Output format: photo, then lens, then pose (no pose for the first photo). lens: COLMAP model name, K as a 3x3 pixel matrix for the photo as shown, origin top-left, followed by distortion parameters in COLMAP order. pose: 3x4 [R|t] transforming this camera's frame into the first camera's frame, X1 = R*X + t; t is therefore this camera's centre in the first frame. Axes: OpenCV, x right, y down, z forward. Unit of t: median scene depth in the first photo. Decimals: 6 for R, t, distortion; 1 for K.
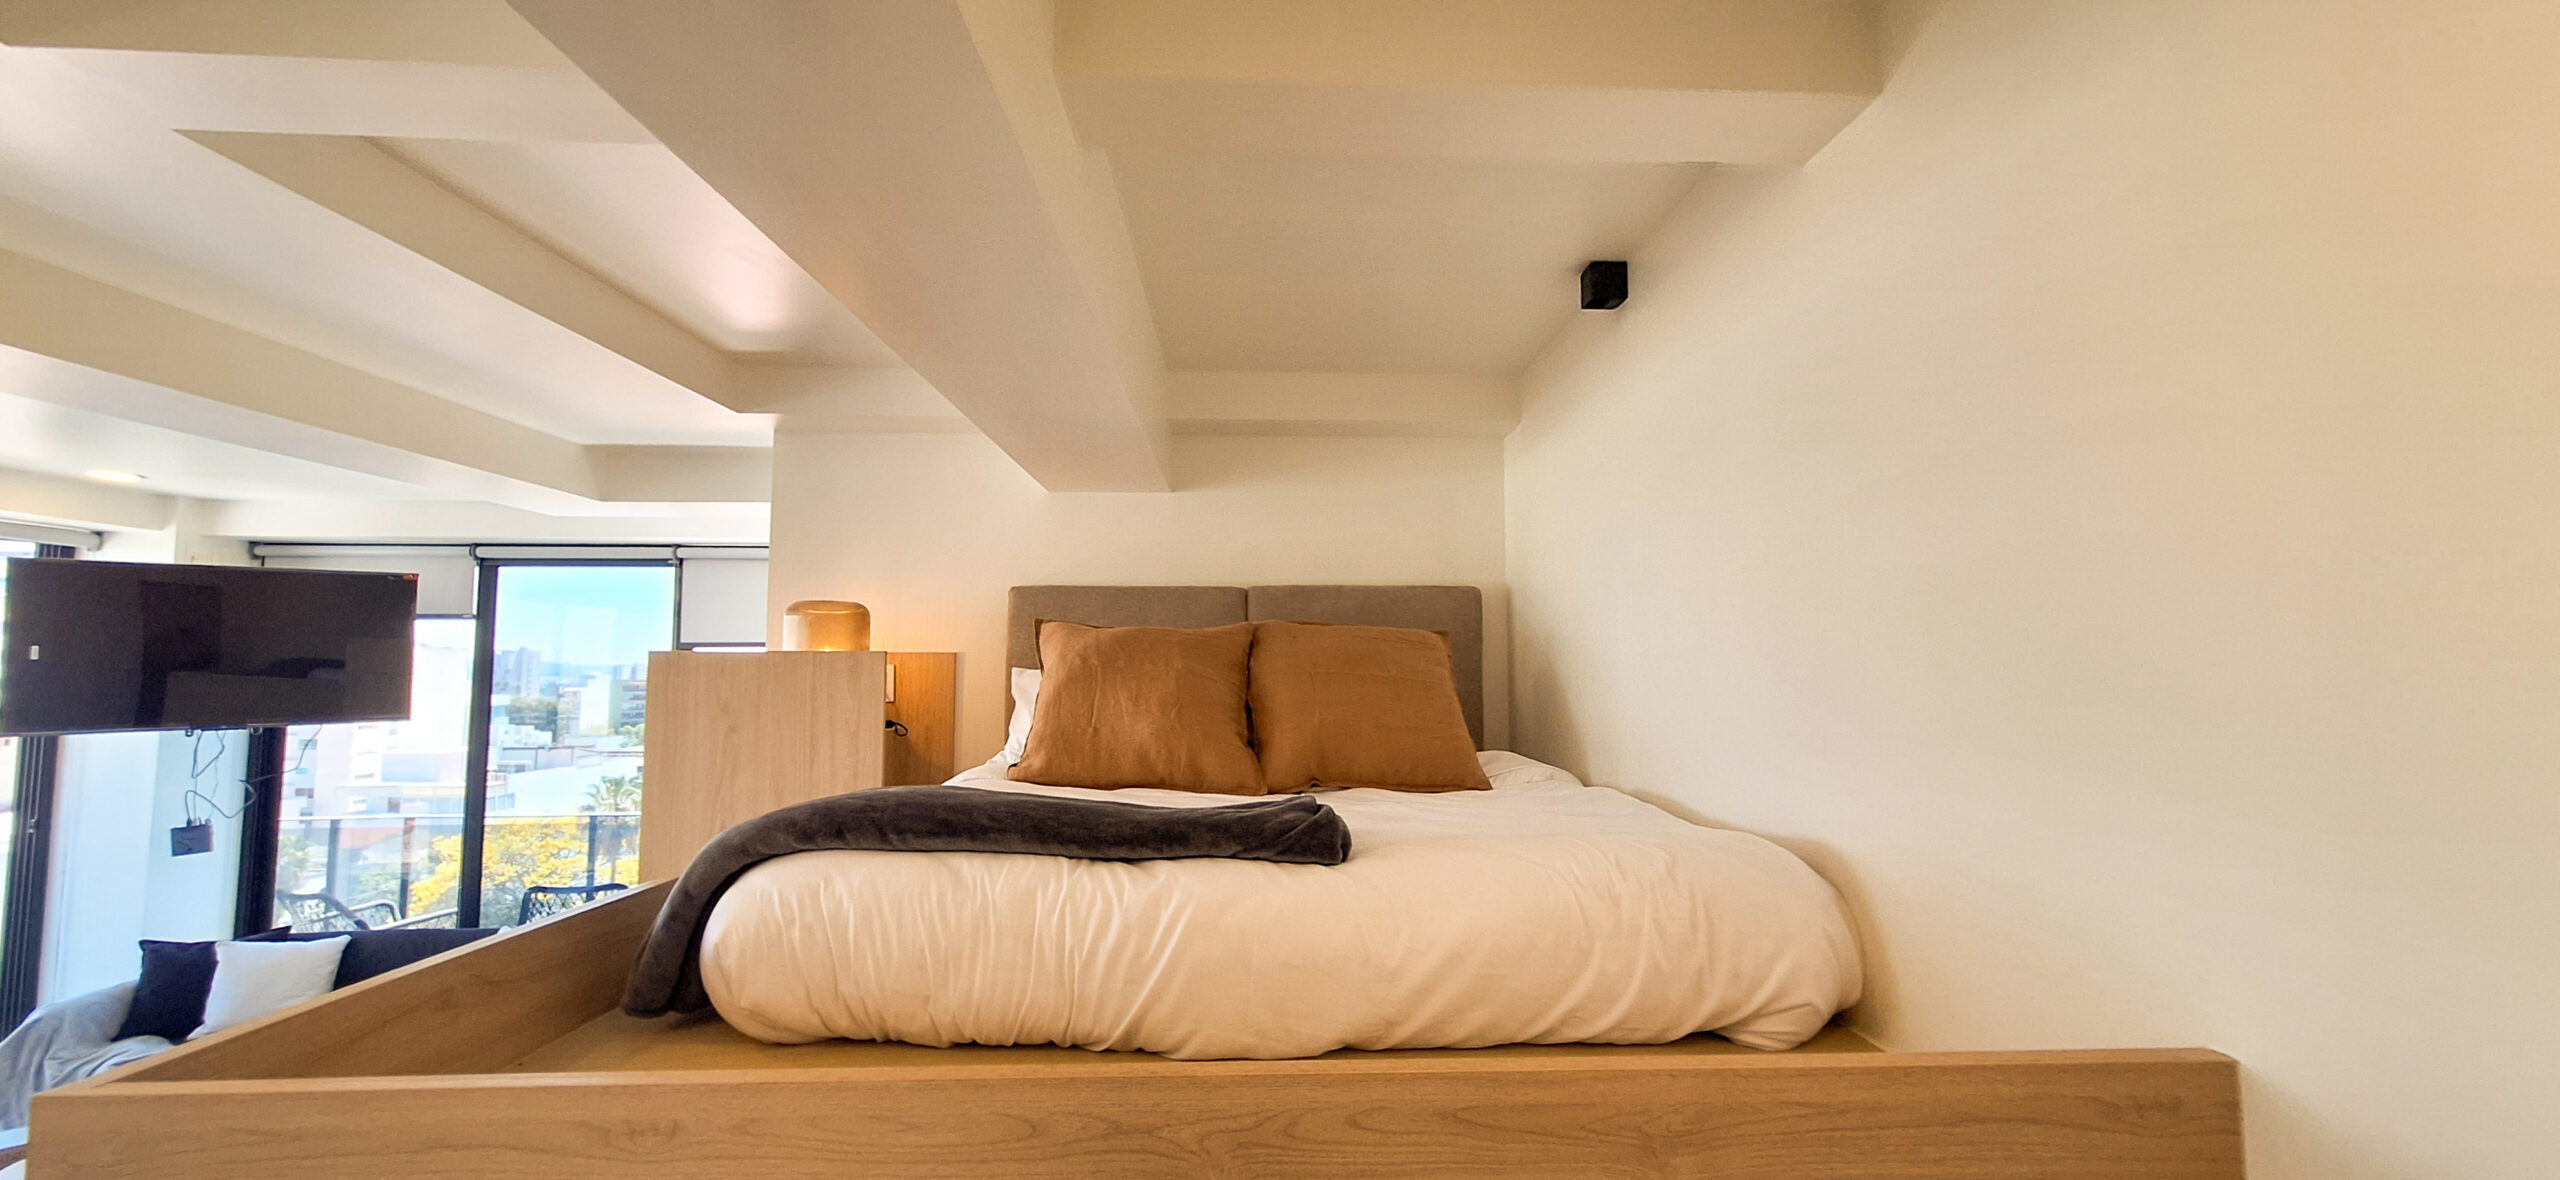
lens RADIAL K [[1024.5, 0, 1332.6], [0, 1024.5, 593.4], [0, 0, 1]] dist [-0.000326, -0.000729]
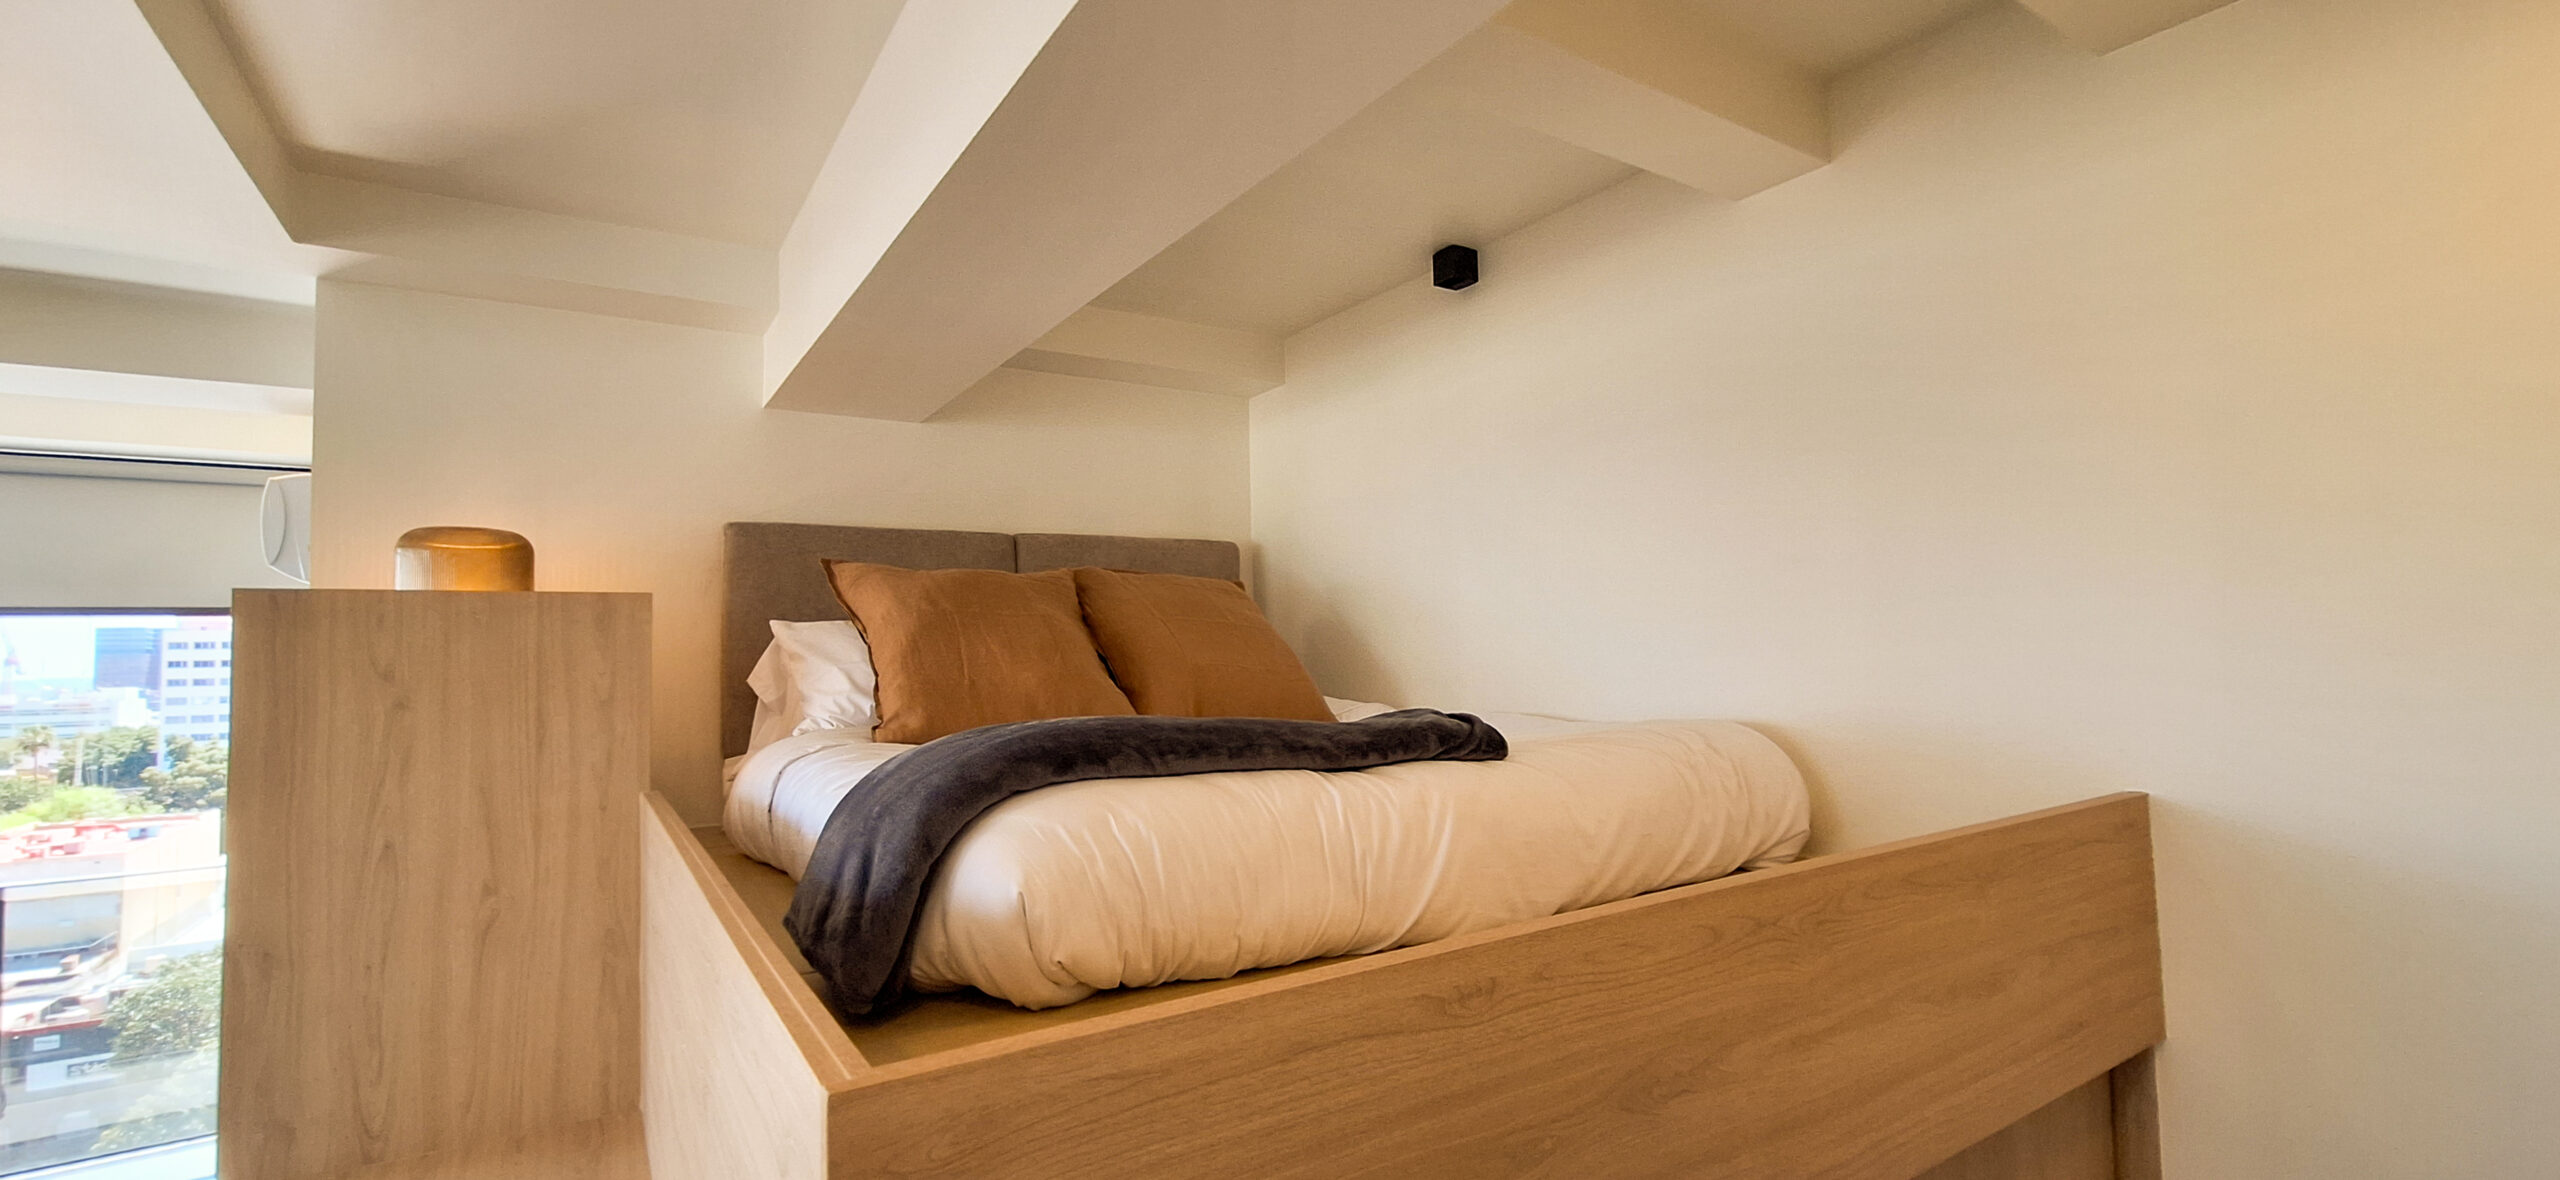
lens RADIAL K [[1064.6, 0, 1305.3], [0, 1064.6, 618.3], [0, 0, 1]] dist [-0.007403, 0.003847]
pose [[0.861080, -0.003272, 0.508459, -0.795231], [-0.014608, 0.999407, 0.031169, 0.082716], [-0.508260, -0.034267, 0.860522, 0.131436]]
